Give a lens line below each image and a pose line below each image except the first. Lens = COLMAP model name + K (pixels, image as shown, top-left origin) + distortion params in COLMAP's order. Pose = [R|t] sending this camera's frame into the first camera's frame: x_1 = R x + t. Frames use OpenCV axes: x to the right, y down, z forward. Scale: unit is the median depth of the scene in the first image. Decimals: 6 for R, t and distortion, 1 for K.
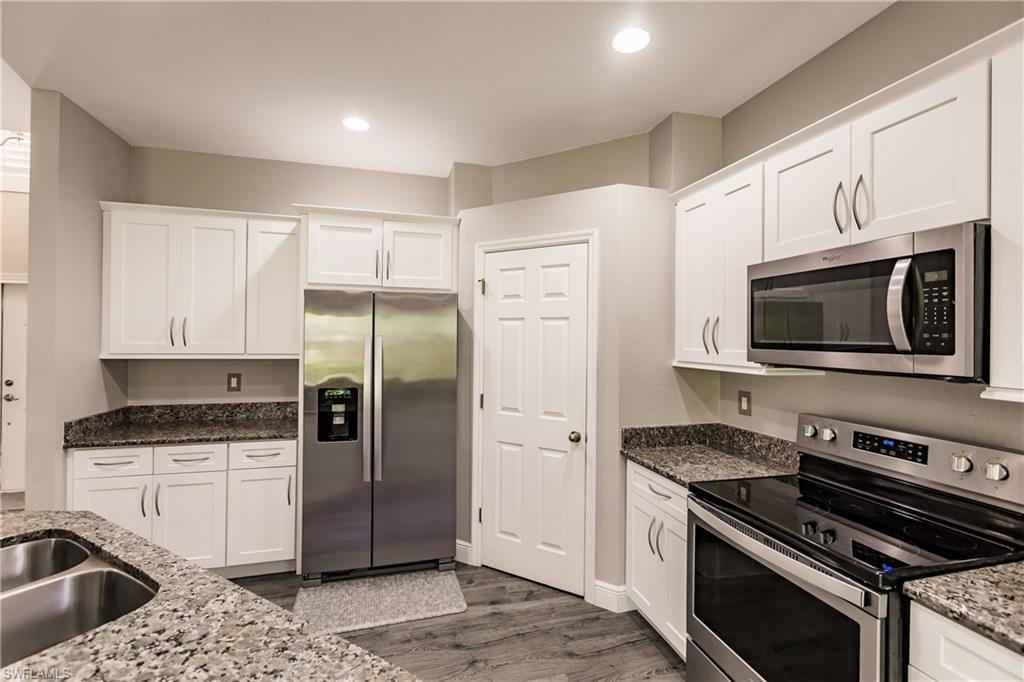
lens RADIAL K [[452.4, 0, 511.2], [0, 452.4, 337.9], [0, 0, 1]] dist [0.002044, -0.000067]
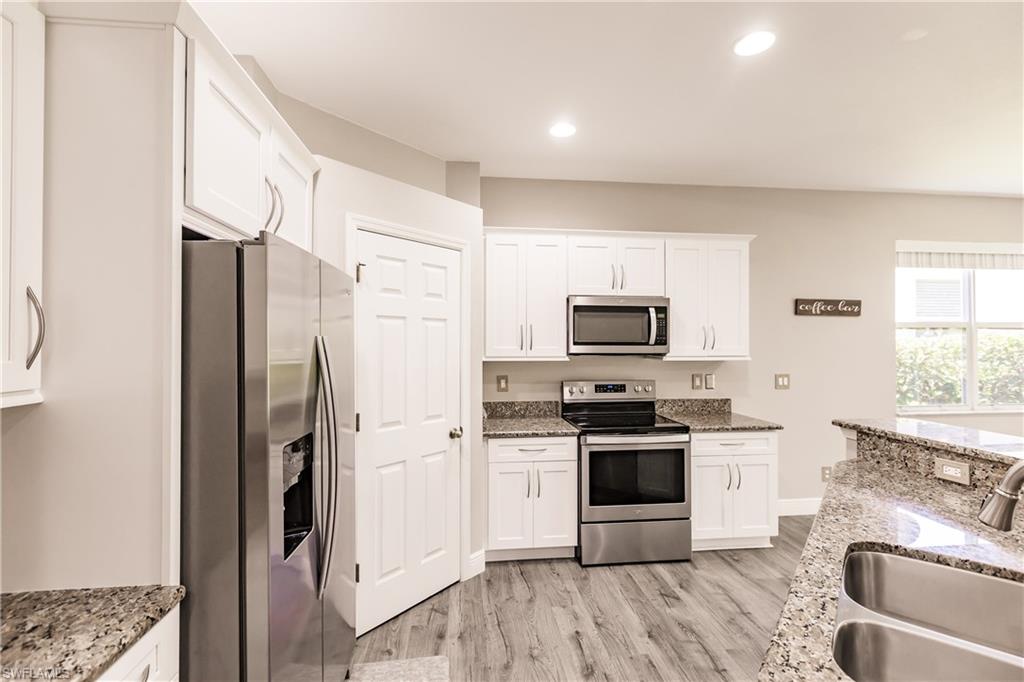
lens RADIAL K [[452.4, 0, 511.2], [0, 452.4, 337.9], [0, 0, 1]] dist [0.002044, -0.000067]
pose [[0.153964, -0.001006, 0.988076, -0.920968], [-0.000952, 0.999999, 0.001167, -0.005002], [-0.988076, -0.001121, 0.153962, 0.743574]]
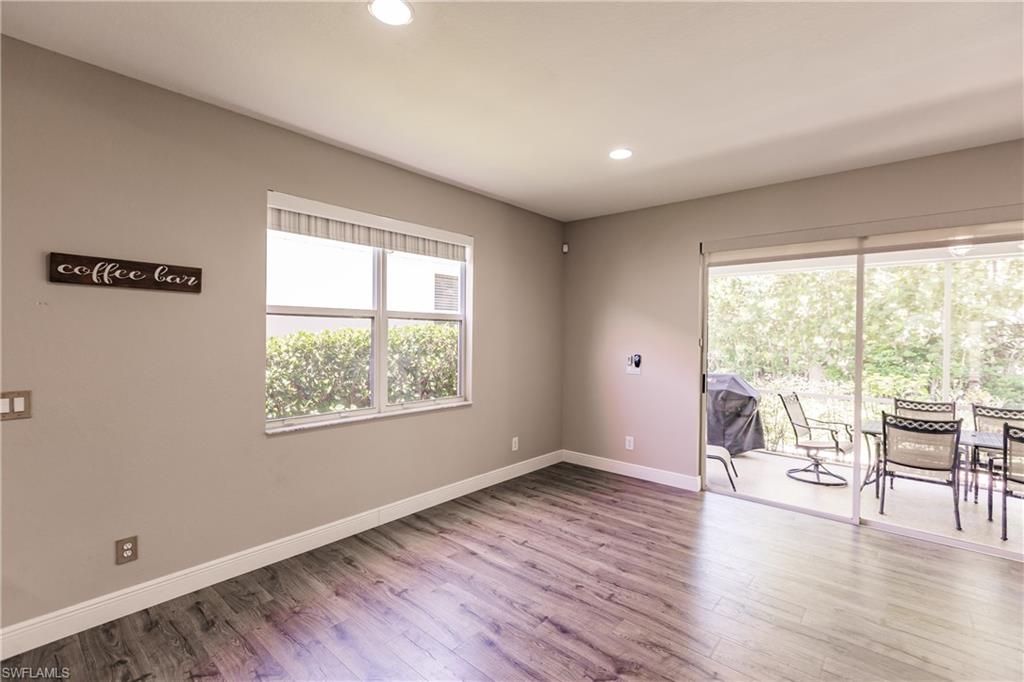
lens RADIAL K [[452.4, 0, 511.2], [0, 452.4, 337.9], [0, 0, 1]] dist [0.002044, -0.000067]
pose [[-0.550493, -0.023094, 0.834520, -0.422262], [-0.017052, 0.999720, 0.016417, -0.006258], [-0.834665, -0.005193, -0.550733, -0.248678]]
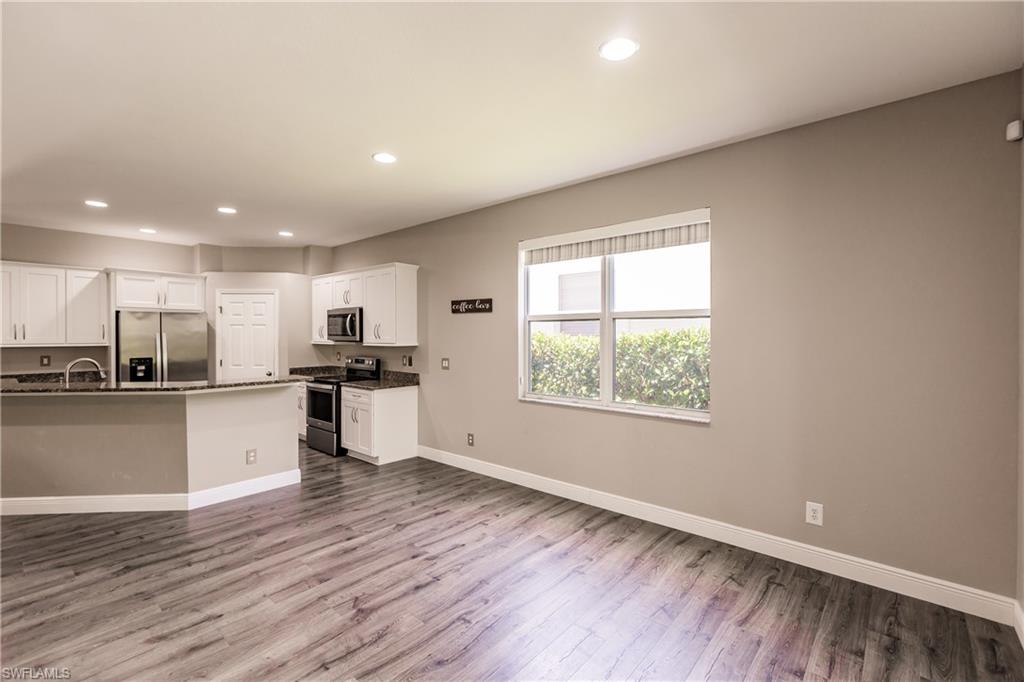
lens RADIAL K [[452.4, 0, 511.2], [0, 452.4, 337.9], [0, 0, 1]] dist [0.002044, -0.000067]
pose [[0.831217, -0.015764, 0.555724, -0.133005], [0.008191, 0.999837, 0.016111, -0.002879], [-0.555887, -0.008840, 0.831211, -1.833834]]
